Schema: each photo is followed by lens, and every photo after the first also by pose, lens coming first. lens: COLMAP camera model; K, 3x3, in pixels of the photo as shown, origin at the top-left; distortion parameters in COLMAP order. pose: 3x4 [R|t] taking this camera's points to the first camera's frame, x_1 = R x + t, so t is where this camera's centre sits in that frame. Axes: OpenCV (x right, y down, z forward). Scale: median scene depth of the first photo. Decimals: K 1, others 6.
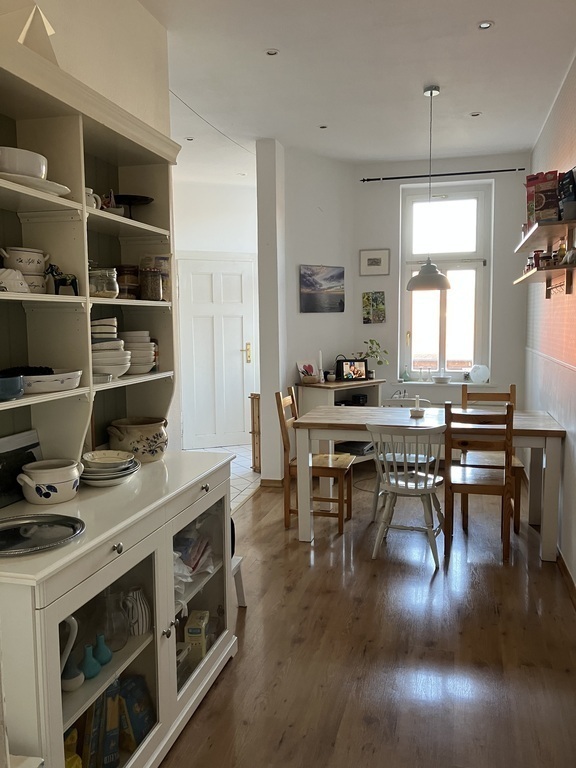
lens RADIAL K [[645.4, 0, 288.0], [0, 645.4, 384.0], [0, 0, 1]] dist [0.058731, -0.001565]
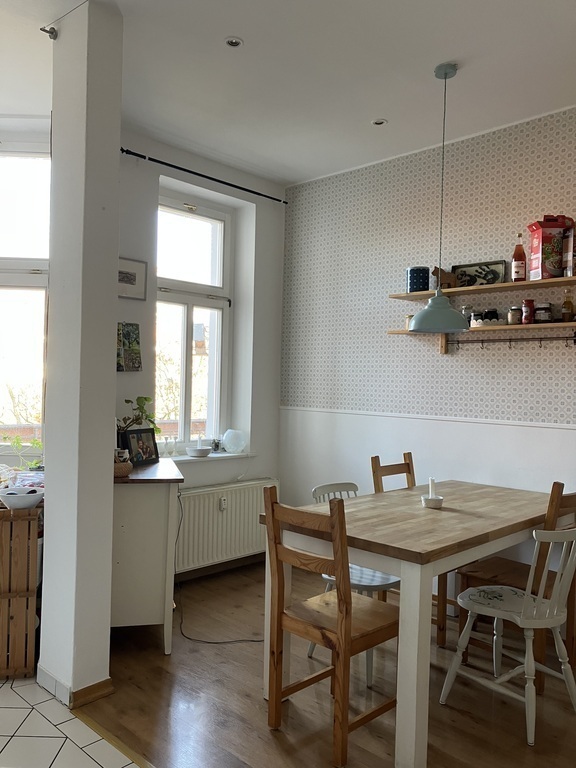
lens RADIAL K [[645.4, 0, 288.0], [0, 645.4, 384.0], [0, 0, 1]] dist [0.058731, -0.001565]
pose [[0.497968, 0.023219, 0.866885, -0.348177], [0.052186, 0.997028, -0.056681, -0.036805], [-0.865624, 0.073464, 0.495276, 0.545579]]
